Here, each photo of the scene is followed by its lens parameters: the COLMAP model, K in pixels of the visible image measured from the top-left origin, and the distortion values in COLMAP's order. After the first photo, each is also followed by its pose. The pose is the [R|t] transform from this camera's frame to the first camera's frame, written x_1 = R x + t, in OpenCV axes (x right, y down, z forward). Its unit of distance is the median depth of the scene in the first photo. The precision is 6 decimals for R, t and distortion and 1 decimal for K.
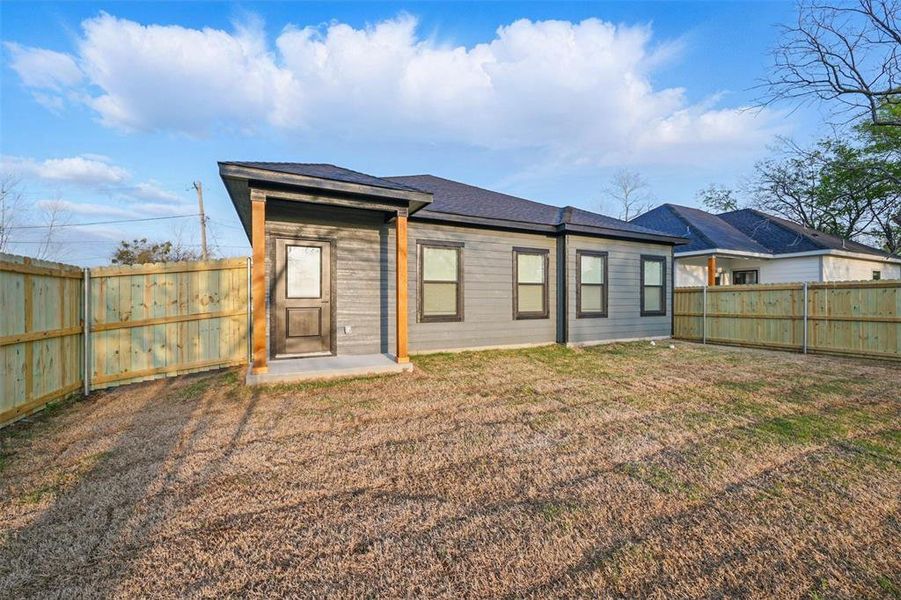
lens RADIAL K [[357.3, 0, 445.1], [0, 357.3, 299.9], [0, 0, 1]] dist [0.001396, 0.000490]
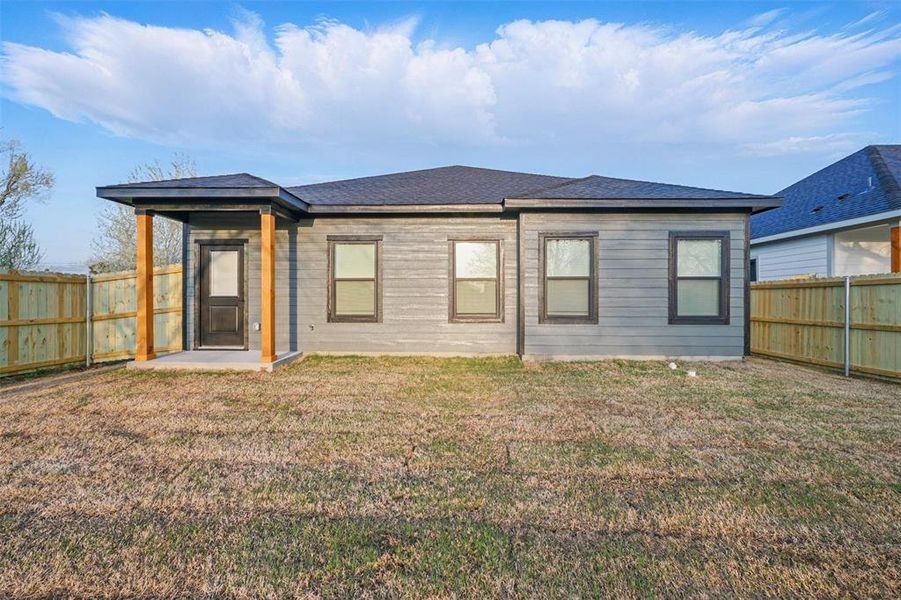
lens RADIAL K [[357.3, 0, 448.5], [0, 357.3, 300.3], [0, 0, 1]] dist [0.001396, 0.000490]
pose [[0.888130, 0.003656, -0.459577, 0.552356], [-0.002157, 0.999991, 0.003786, -0.000204], [0.459587, -0.002371, 0.888130, 0.246303]]
